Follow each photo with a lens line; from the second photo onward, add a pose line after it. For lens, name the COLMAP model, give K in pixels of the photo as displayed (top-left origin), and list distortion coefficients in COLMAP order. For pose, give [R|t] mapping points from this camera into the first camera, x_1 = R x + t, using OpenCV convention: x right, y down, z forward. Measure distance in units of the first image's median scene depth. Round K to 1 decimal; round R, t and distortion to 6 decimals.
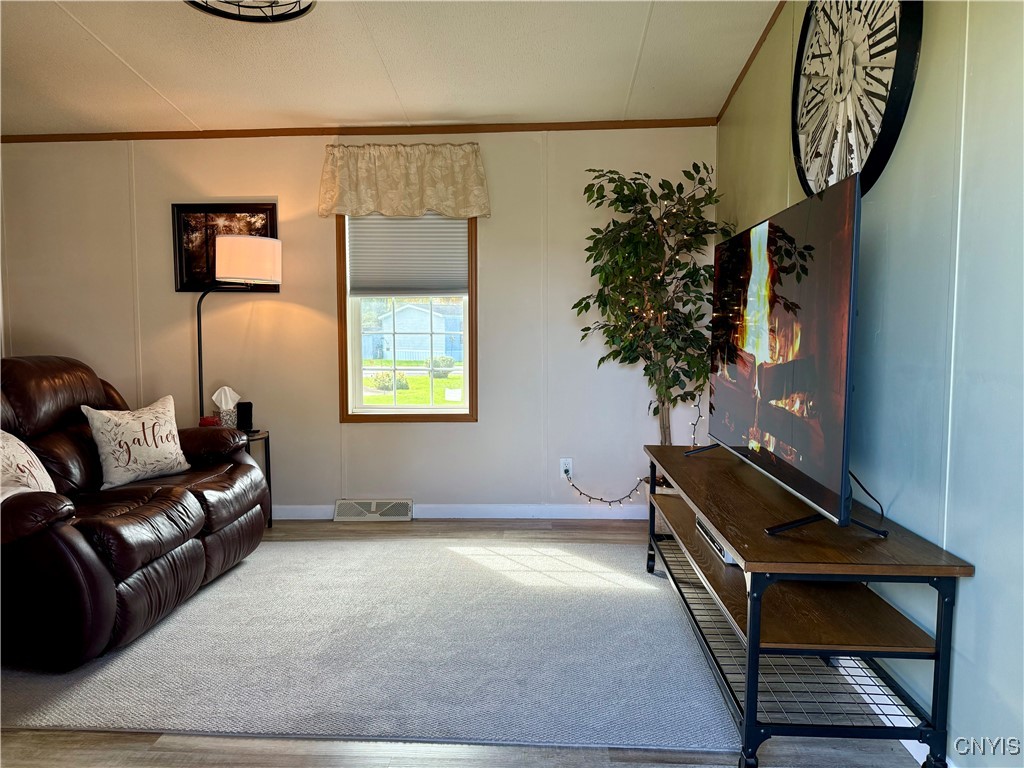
lens RADIAL K [[723.3, 0, 509.8], [0, 723.3, 387.7], [0, 0, 1]] dist [0.002373, -0.003357]
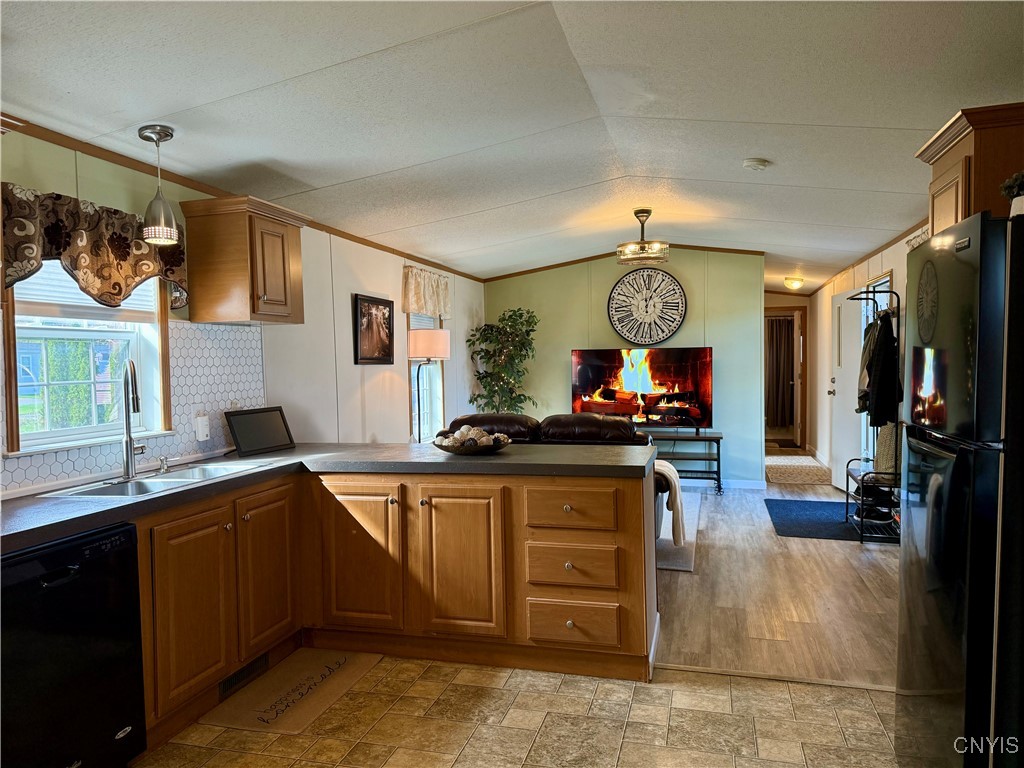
lens RADIAL K [[714.2, 0, 509.0], [0, 714.2, 386.1], [0, 0, 1]] dist [0.104362, -0.157747]
pose [[0.220303, -0.031621, 0.974919, -1.810712], [0.089610, 0.995904, 0.012052, -0.100373], [-0.971307, 0.084707, 0.222235, 0.553601]]
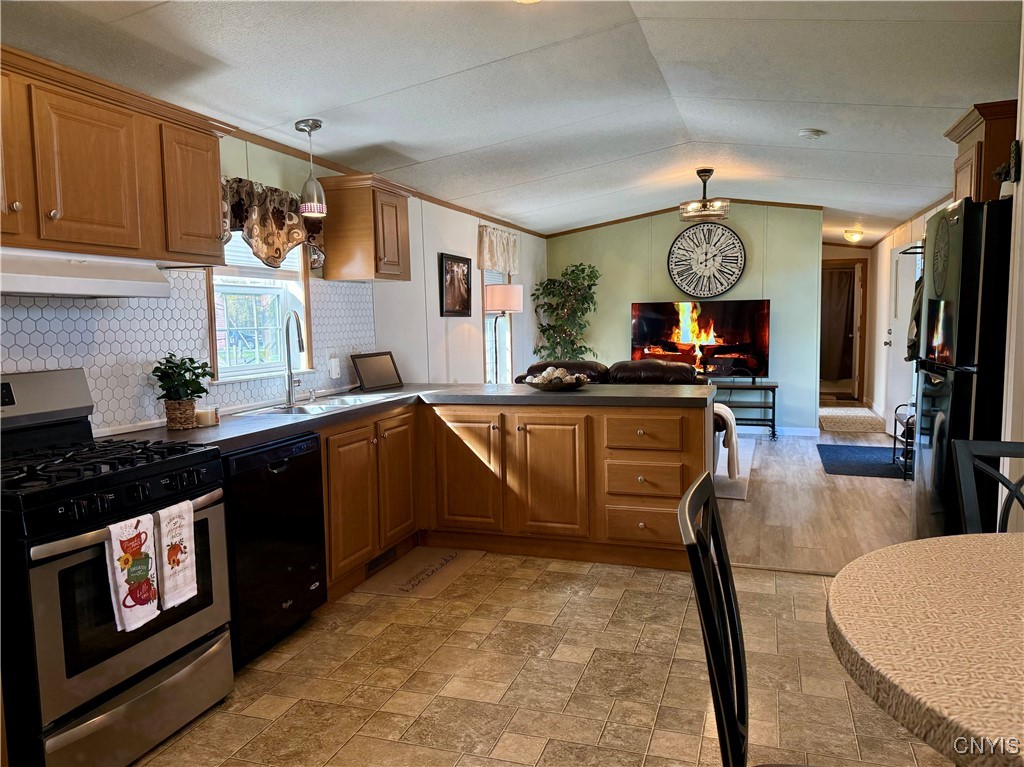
lens RADIAL K [[745.3, 0, 506.7], [0, 745.3, 384.9], [0, 0, 1]] dist [0.165665, -0.323209]
pose [[0.280219, -0.085496, 0.956121, -2.045065], [0.089115, 0.994042, 0.062769, -0.093698], [-0.955791, 0.067615, 0.286168, 0.557648]]
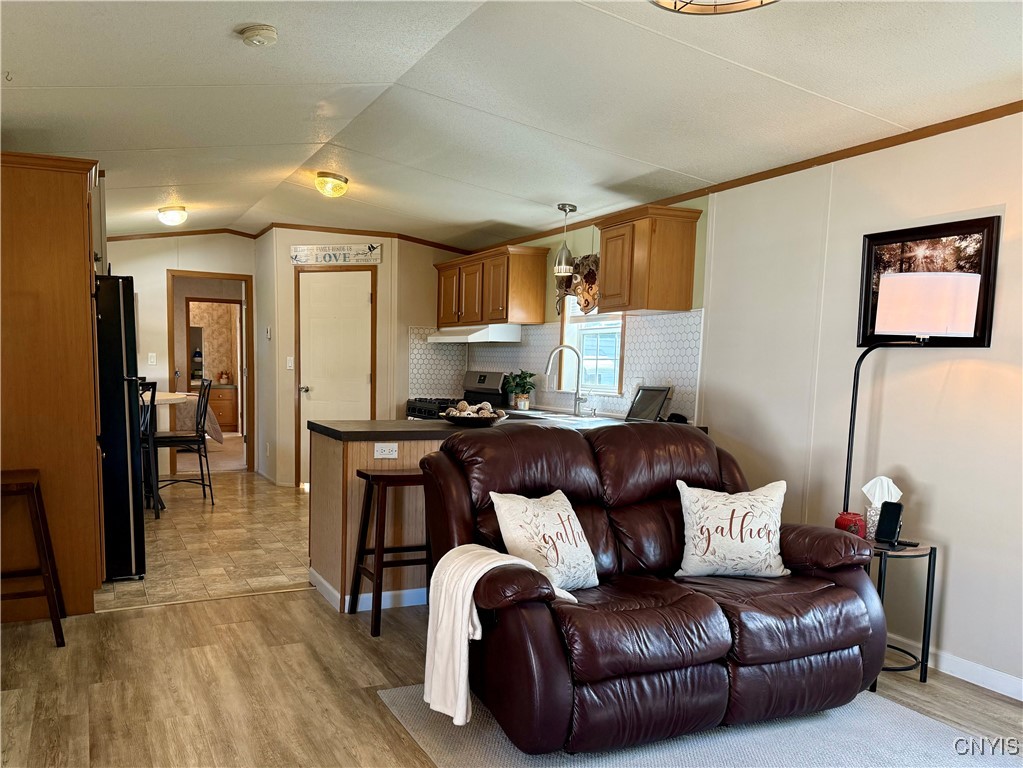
lens RADIAL K [[812.5, 0, 443.6], [0, 812.5, 451.9], [0, 0, 1]] dist [0.076464, -0.107736]
pose [[0.436704, 0.111735, -0.892639, 0.176307], [-0.087992, 0.992804, 0.081225, -0.060206], [0.895292, 0.043073, 0.443393, 0.234146]]
